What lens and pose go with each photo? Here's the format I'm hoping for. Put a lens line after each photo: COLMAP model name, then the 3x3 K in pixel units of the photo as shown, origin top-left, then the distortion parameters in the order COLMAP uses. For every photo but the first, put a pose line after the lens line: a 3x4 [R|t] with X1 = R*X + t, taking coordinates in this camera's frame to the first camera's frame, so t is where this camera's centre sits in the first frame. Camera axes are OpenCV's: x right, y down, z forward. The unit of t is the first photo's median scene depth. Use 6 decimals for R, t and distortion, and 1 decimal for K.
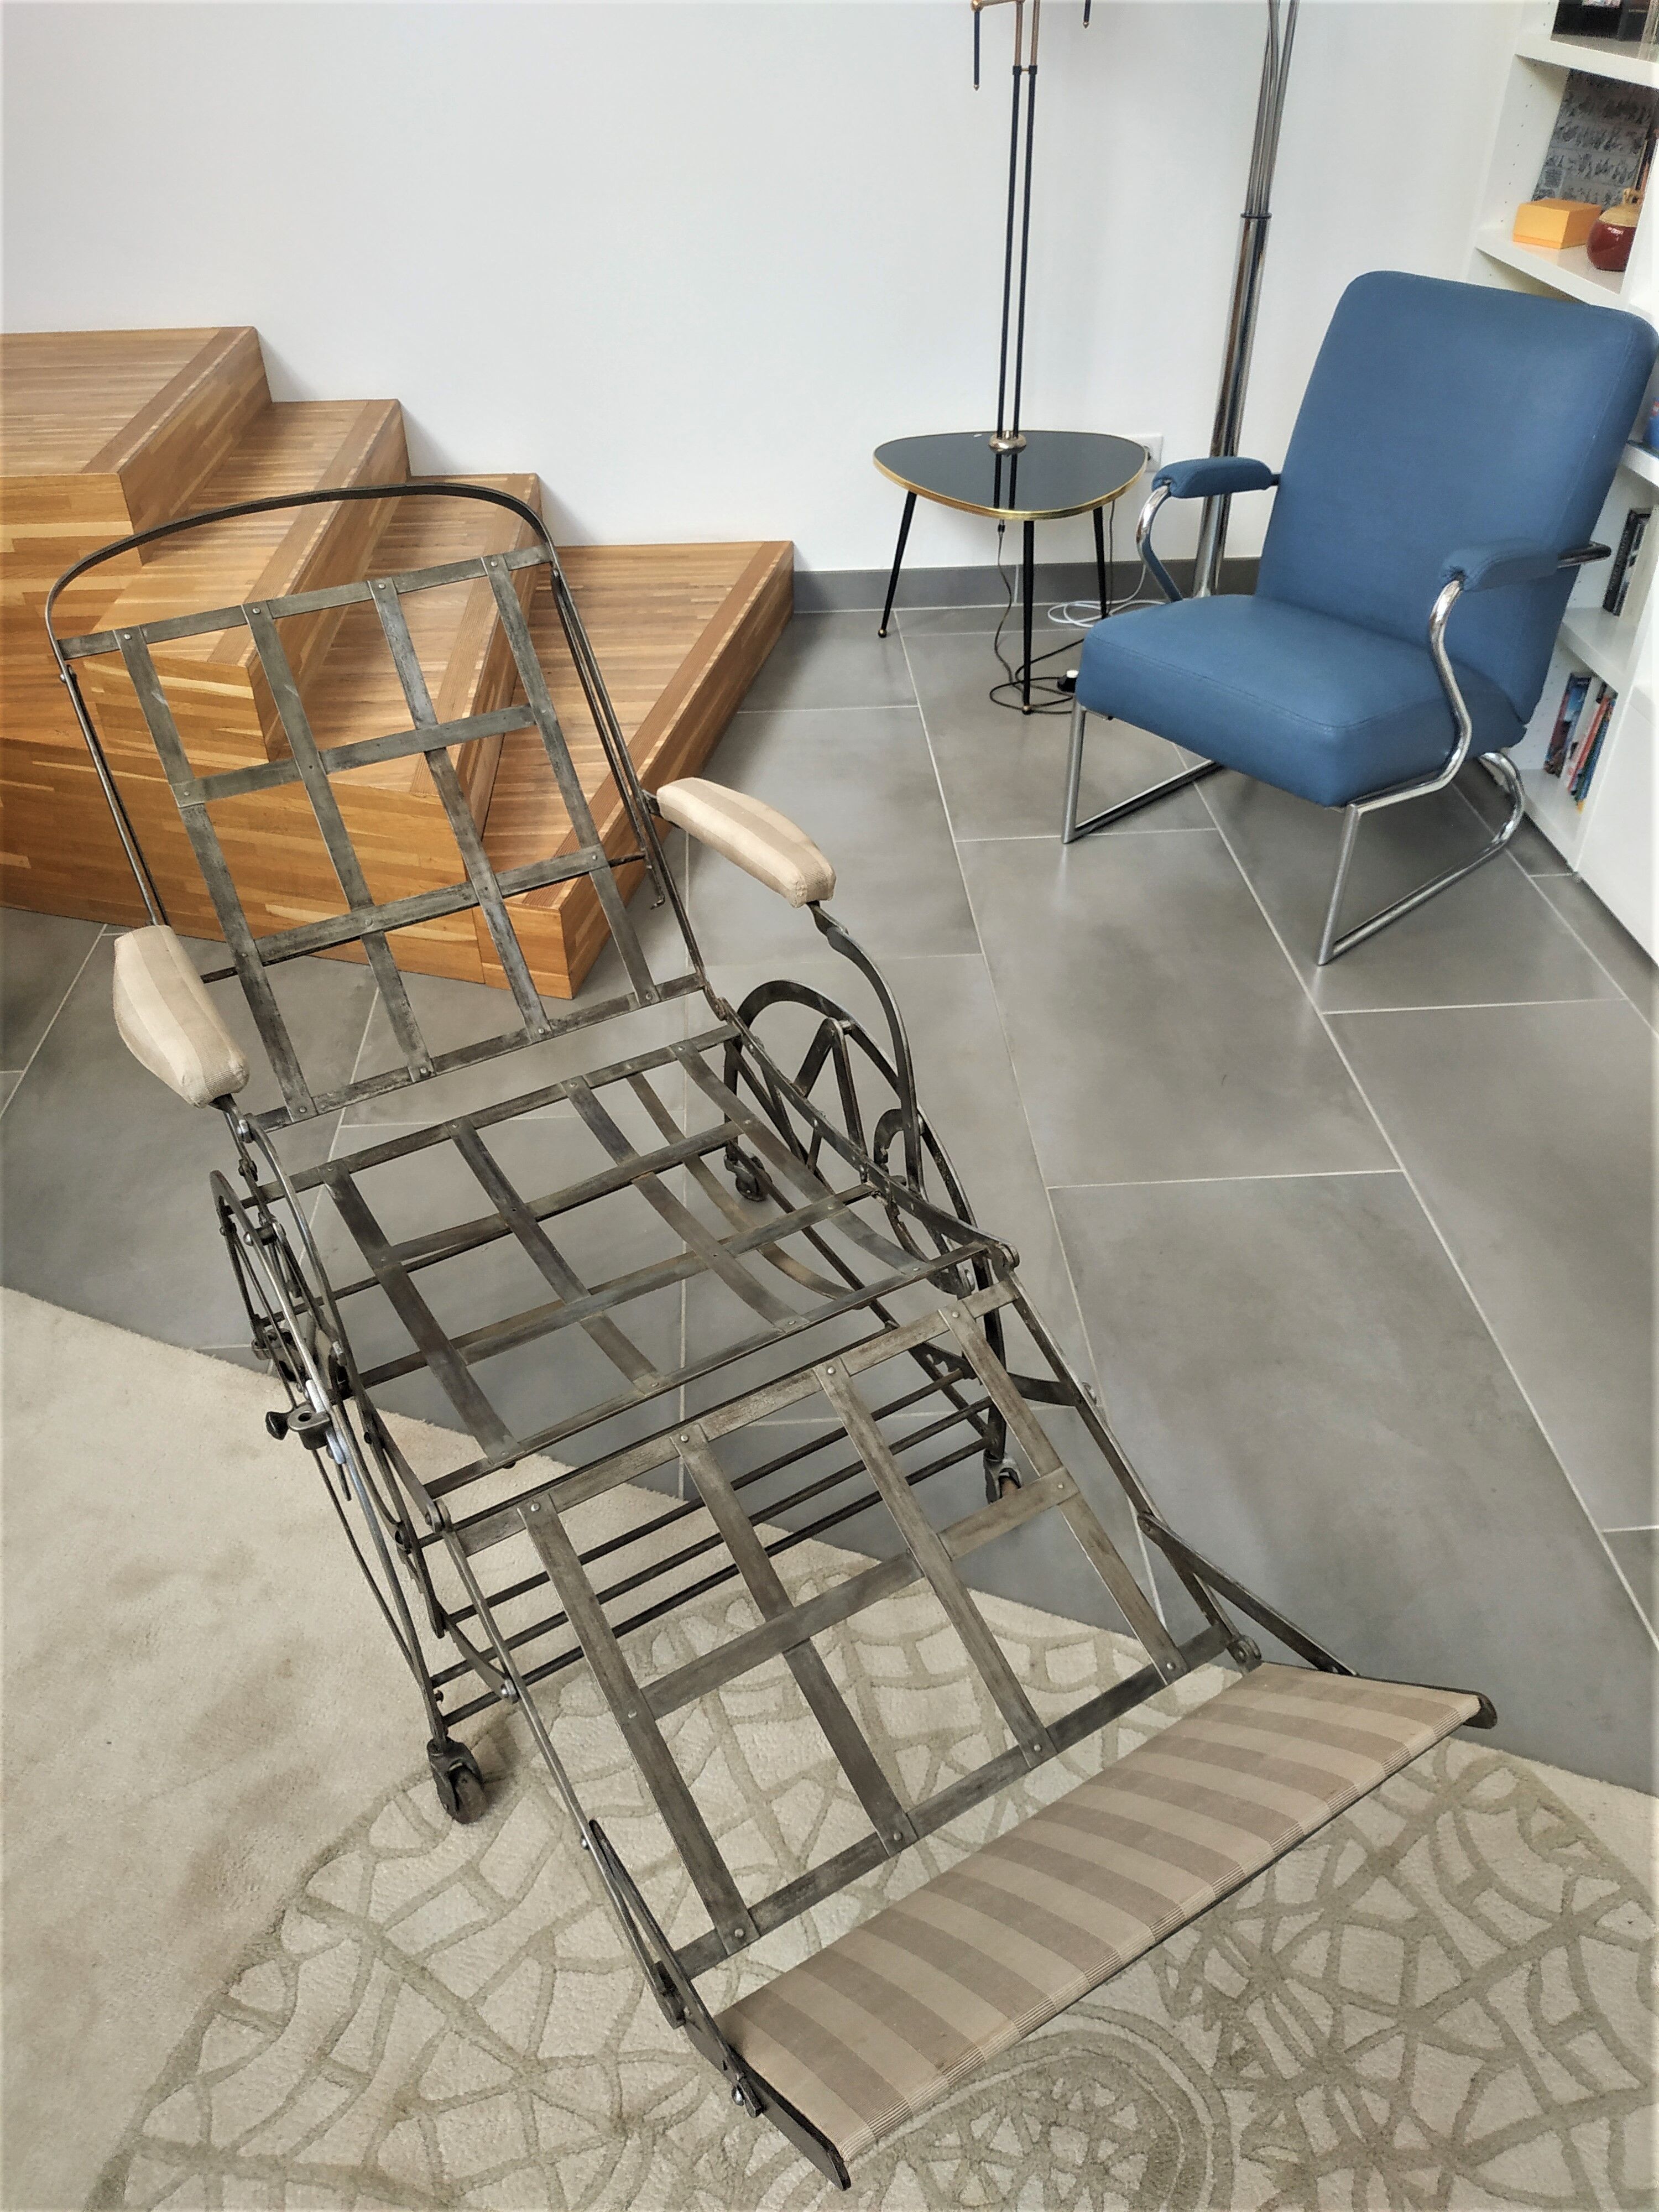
lens RADIAL K [[1592.7, 0, 829.5], [0, 1592.7, 1106.0], [0, 0, 1]] dist [-0.007643, -0.001352]
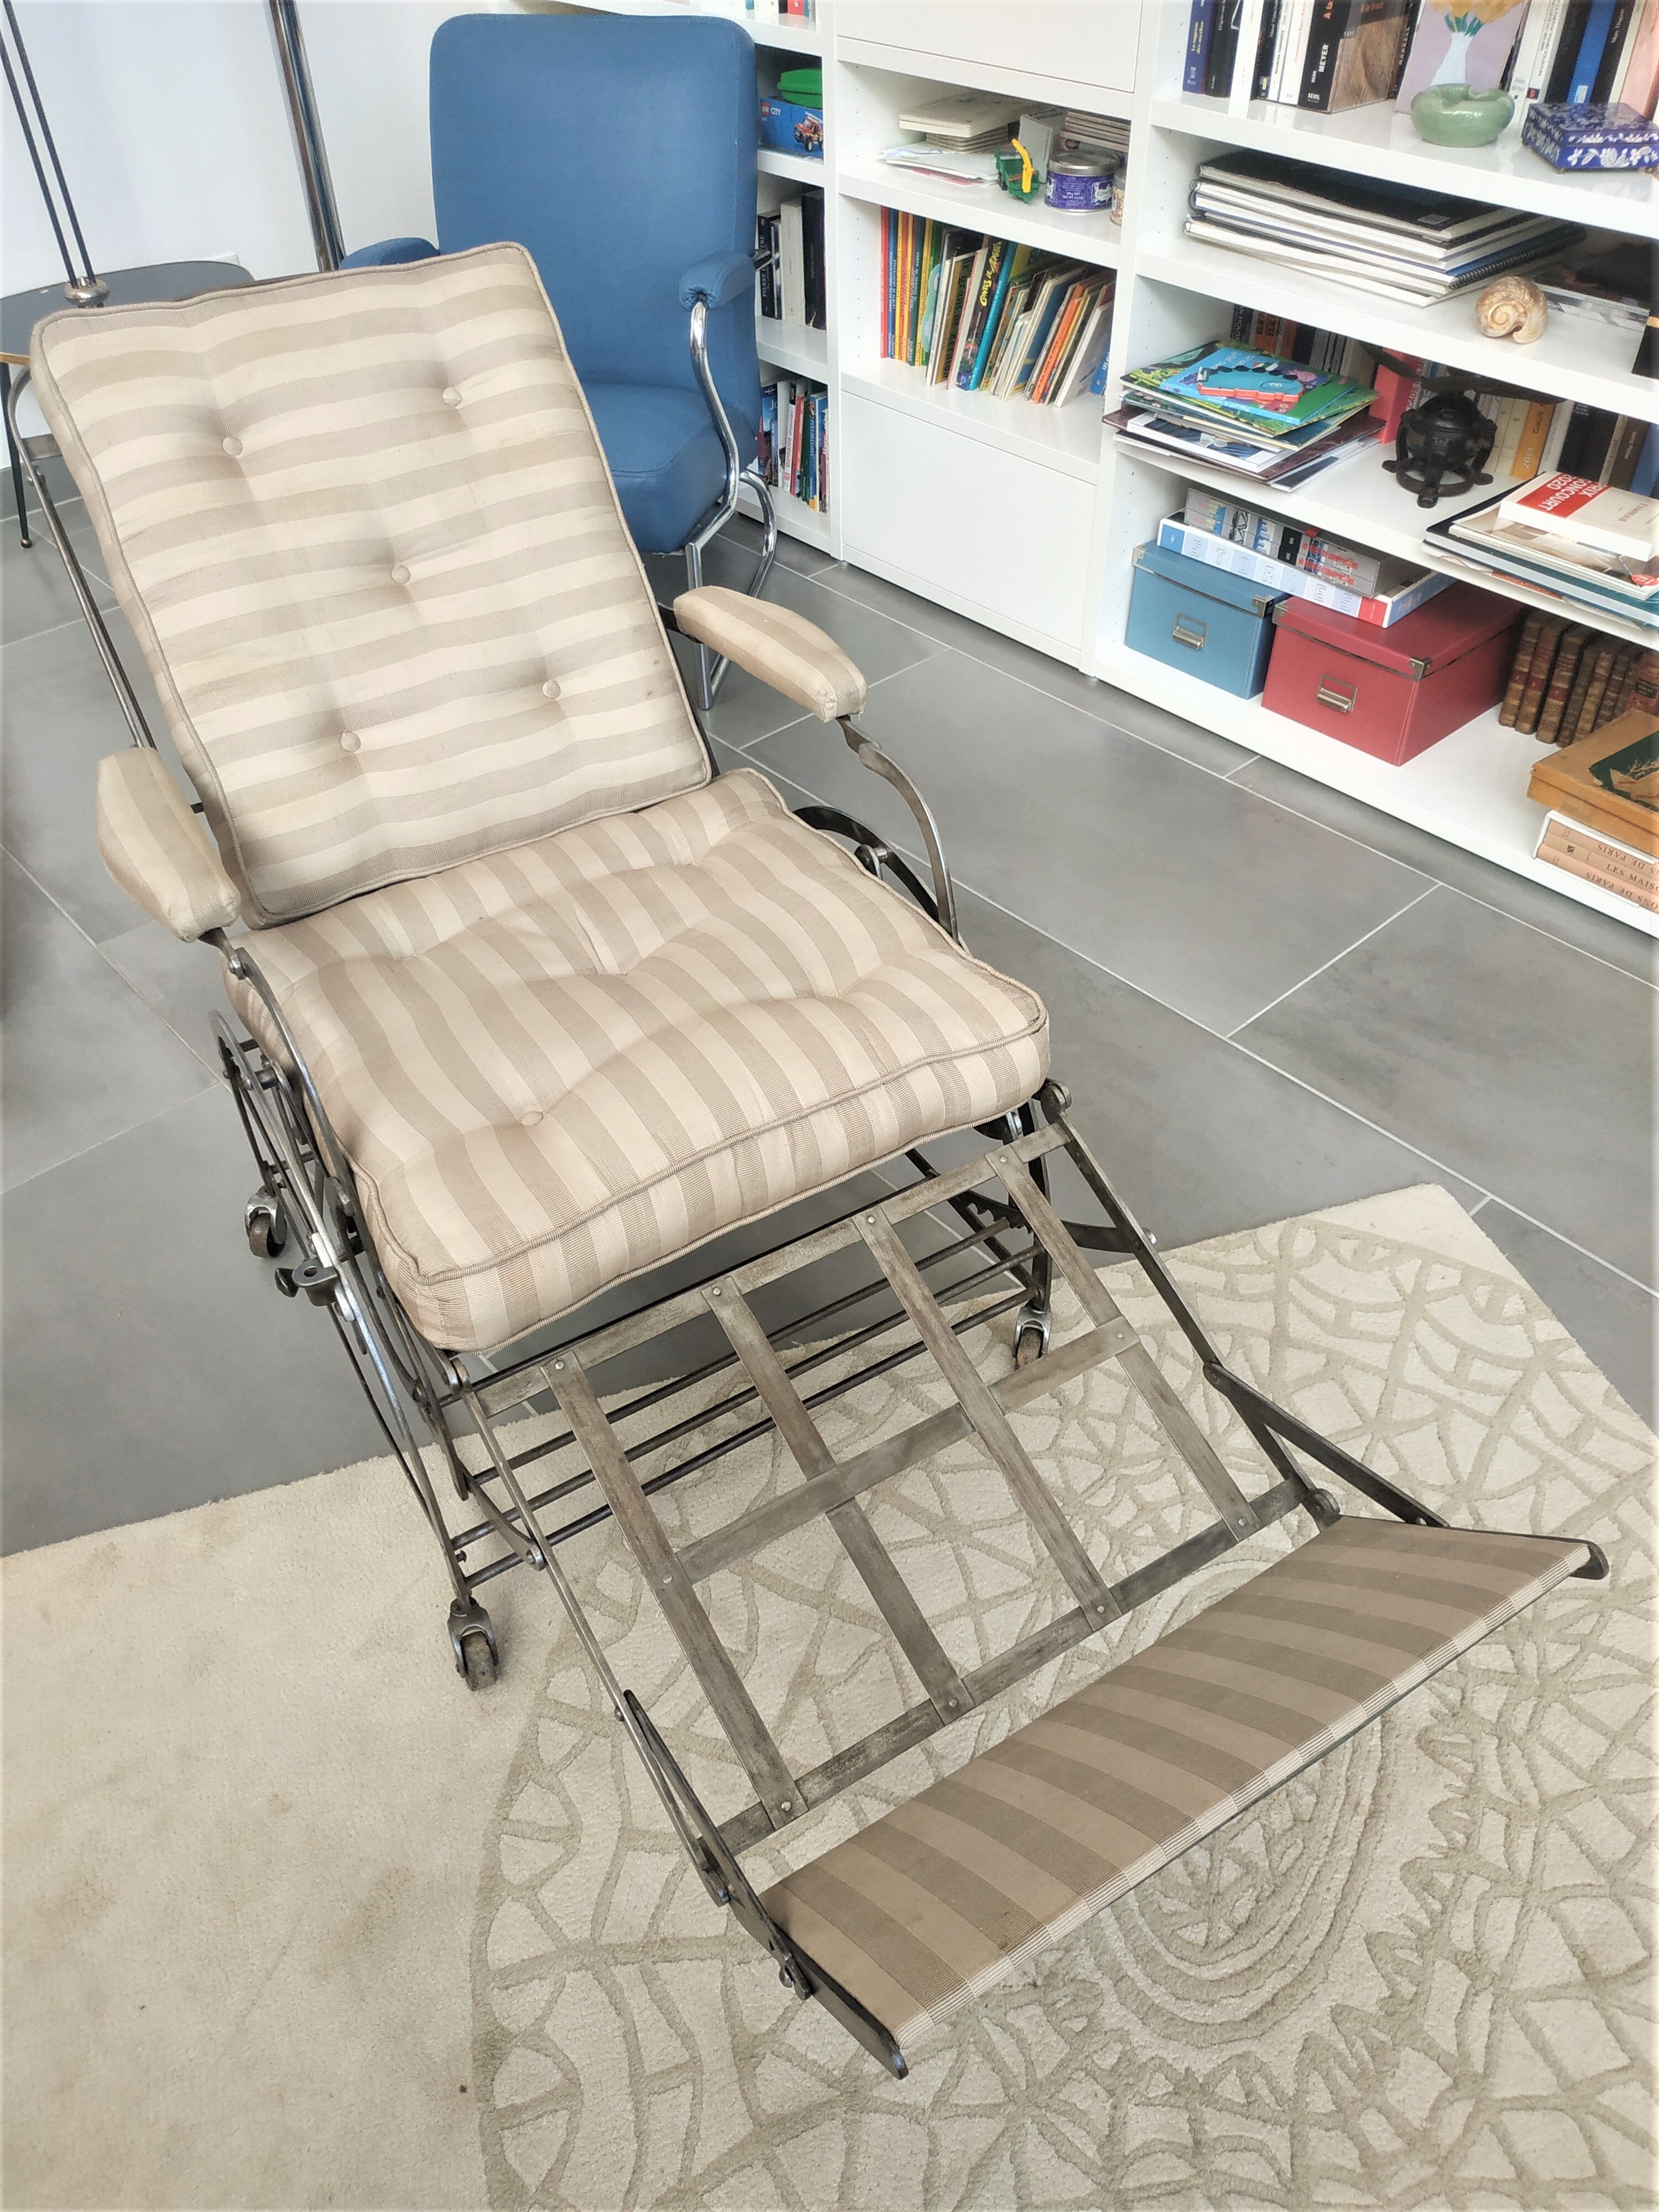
lens RADIAL K [[1564.8, 0, 807.5], [0, 1564.8, 1110.6], [0, 0, 1]] dist [0.010257, -0.033301]
pose [[0.790339, -0.429323, 0.437088, -0.319340], [0.387054, 0.902898, 0.186988, -0.027785], [-0.474924, 0.021393, 0.879767, 0.121700]]
